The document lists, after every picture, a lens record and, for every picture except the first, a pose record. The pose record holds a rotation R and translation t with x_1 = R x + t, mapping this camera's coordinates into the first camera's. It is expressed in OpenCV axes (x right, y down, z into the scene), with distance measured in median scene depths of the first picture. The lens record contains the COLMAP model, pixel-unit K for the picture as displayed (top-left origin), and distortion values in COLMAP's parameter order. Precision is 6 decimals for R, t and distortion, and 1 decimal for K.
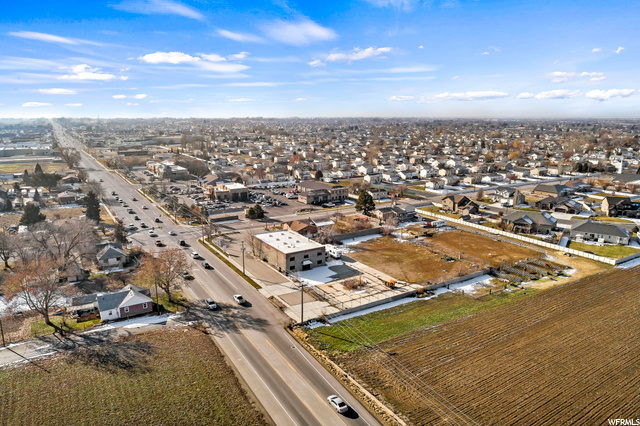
lens RADIAL K [[423.6, 0, 320.0], [0, 423.6, 213.0], [0, 0, 1]] dist [-0.008212, 0.000077]
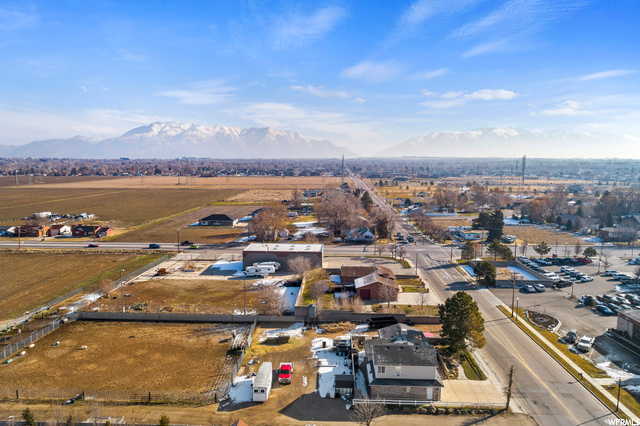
lens RADIAL K [[447.5, 0, 310.4], [0, 447.5, 212.4], [0, 0, 1]] dist [-0.005508, -0.001440]
pose [[-0.576962, 0.079663, -0.812876, 0.822932], [-0.188809, 0.955267, 0.227630, -0.296367], [0.794648, 0.284812, -0.536112, 1.786862]]
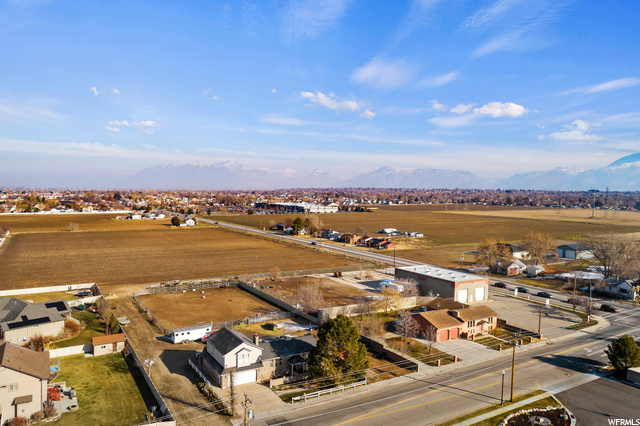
lens RADIAL K [[447.5, 0, 310.4], [0, 447.5, 212.4], [0, 0, 1]] dist [-0.005508, -0.001440]
pose [[-0.999111, -0.027001, 0.032376, 0.199330], [-0.017292, 0.962878, 0.269382, -0.369843], [-0.038448, 0.268582, -0.962489, 2.177343]]
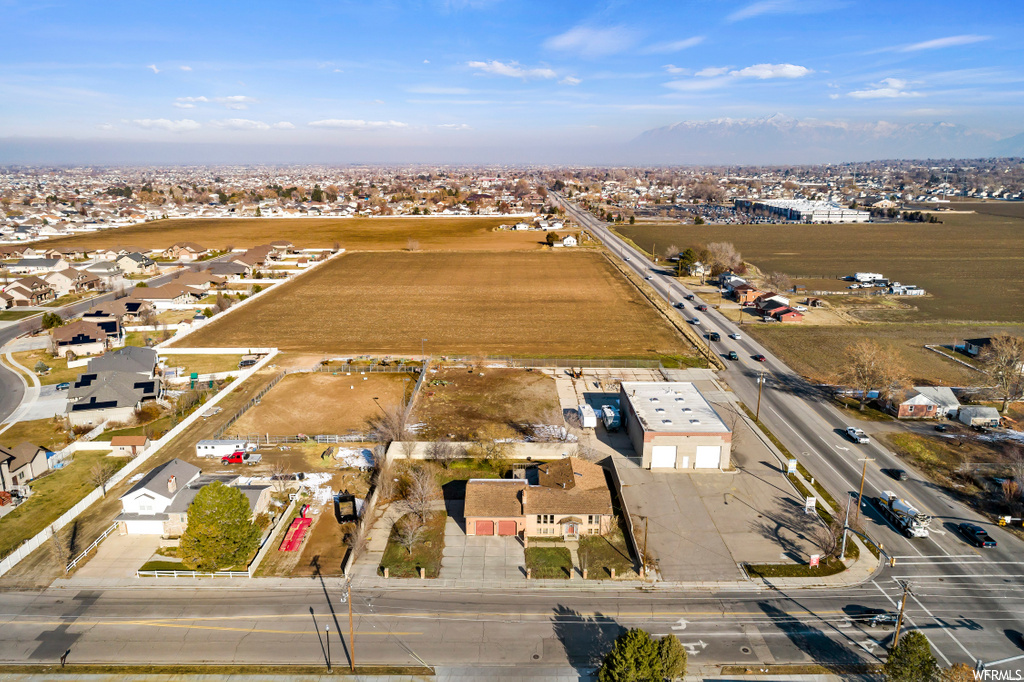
lens RADIAL K [[677.8, 0, 512.0], [0, 677.8, 341.0], [0, 0, 1]] dist [-0.008212, 0.000077]
pose [[-0.839675, -0.143293, 0.523845, -0.390253], [0.118447, 0.893025, 0.434139, -0.453150], [-0.530016, 0.426584, -0.732878, 1.914333]]
